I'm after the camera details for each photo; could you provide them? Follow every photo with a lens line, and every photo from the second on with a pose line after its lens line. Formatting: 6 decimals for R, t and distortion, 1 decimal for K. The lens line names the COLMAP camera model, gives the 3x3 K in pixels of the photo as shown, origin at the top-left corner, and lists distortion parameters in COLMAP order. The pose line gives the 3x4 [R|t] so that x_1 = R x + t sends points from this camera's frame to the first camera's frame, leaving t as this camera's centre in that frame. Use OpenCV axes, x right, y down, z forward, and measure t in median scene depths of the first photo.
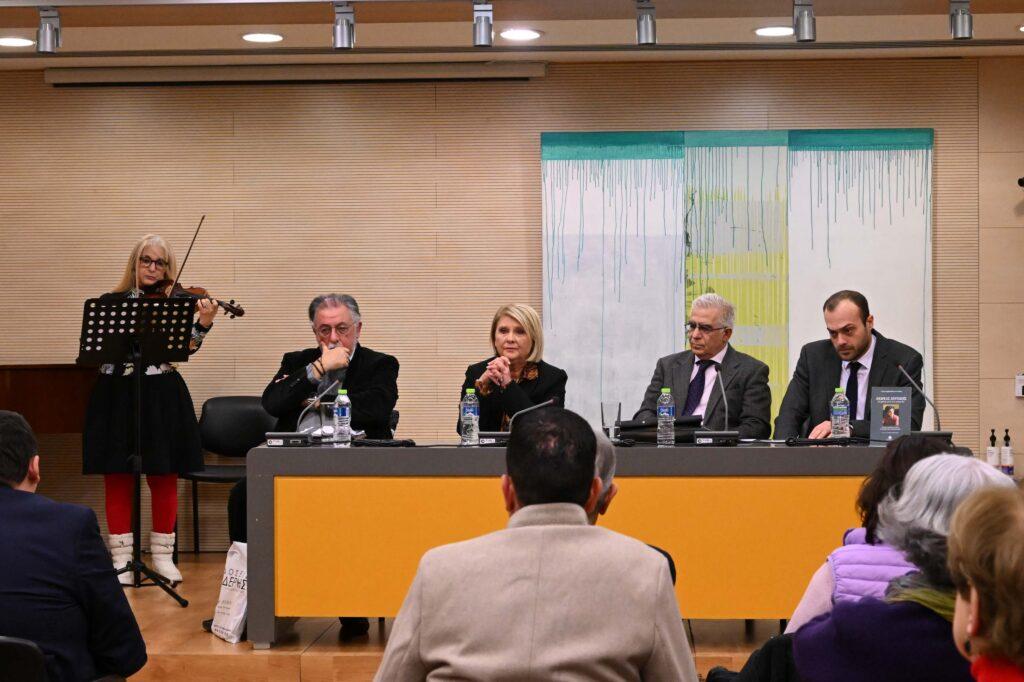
lens RADIAL K [[1783.6, 0, 512.0], [0, 1783.6, 341.0], [0, 0, 1]] dist [-0.005171, 0.020134]
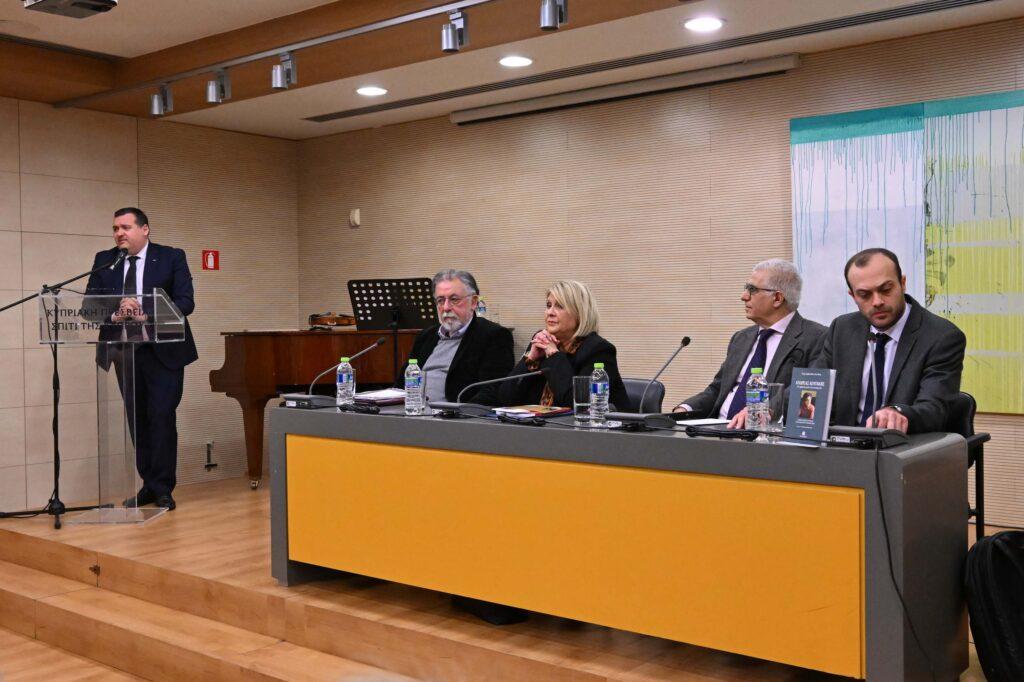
lens RADIAL K [[1060.7, 0, 530.9], [0, 1060.7, 337.7], [0, 0, 1]] dist [0.007641, -0.000976]
pose [[0.822939, 0.008959, -0.568059, 0.256910], [0.005166, 0.999716, 0.023250, 0.000597], [0.568106, -0.022067, 0.822660, 0.375576]]
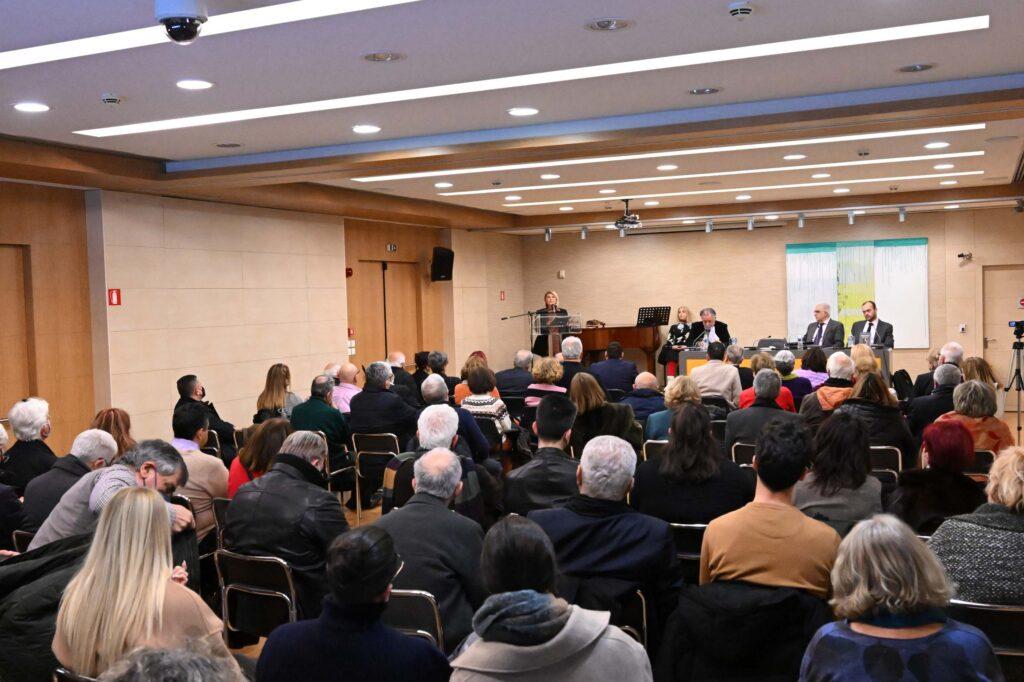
lens RADIAL K [[1055.1, 0, 512.0], [0, 1055.1, 341.0], [0, 0, 1]] dist [0.003635, 0.002067]
pose [[0.936588, -0.011575, -0.350242, 0.202537], [0.028154, 0.998709, 0.042281, -0.044063], [0.349300, -0.049461, 0.935705, -0.803083]]
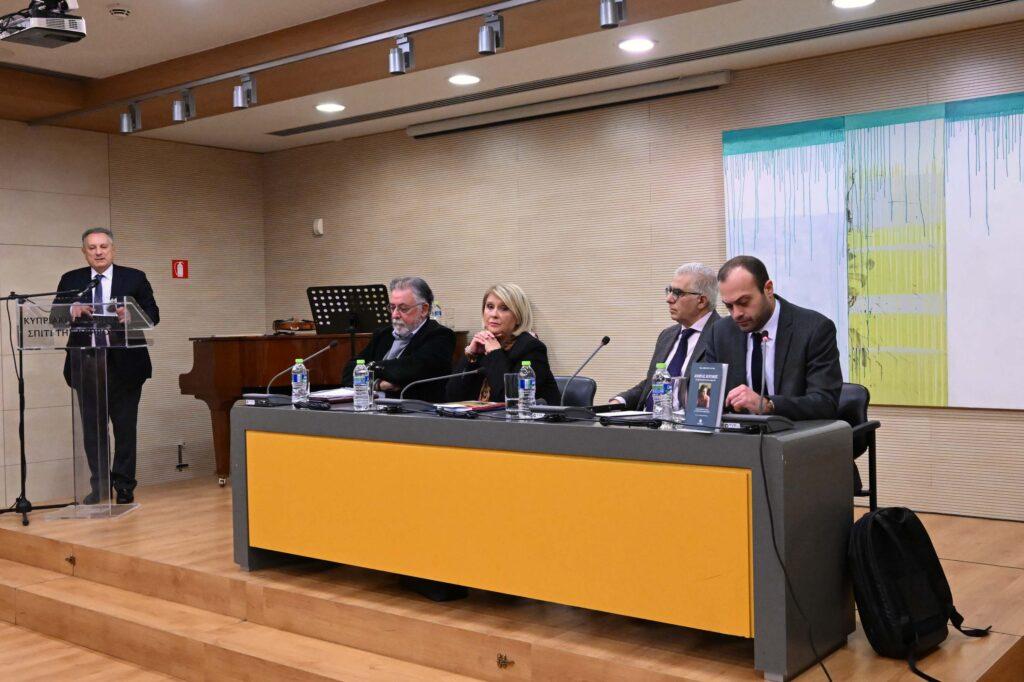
lens RADIAL K [[1055.1, 0, 512.0], [0, 1055.1, 341.0], [0, 0, 1]] dist [0.003635, 0.002067]
pose [[0.826092, 0.000532, -0.563535, 0.291118], [0.014810, 0.999634, 0.022654, 0.001228], [0.563341, -0.027061, 0.825781, 0.355200]]
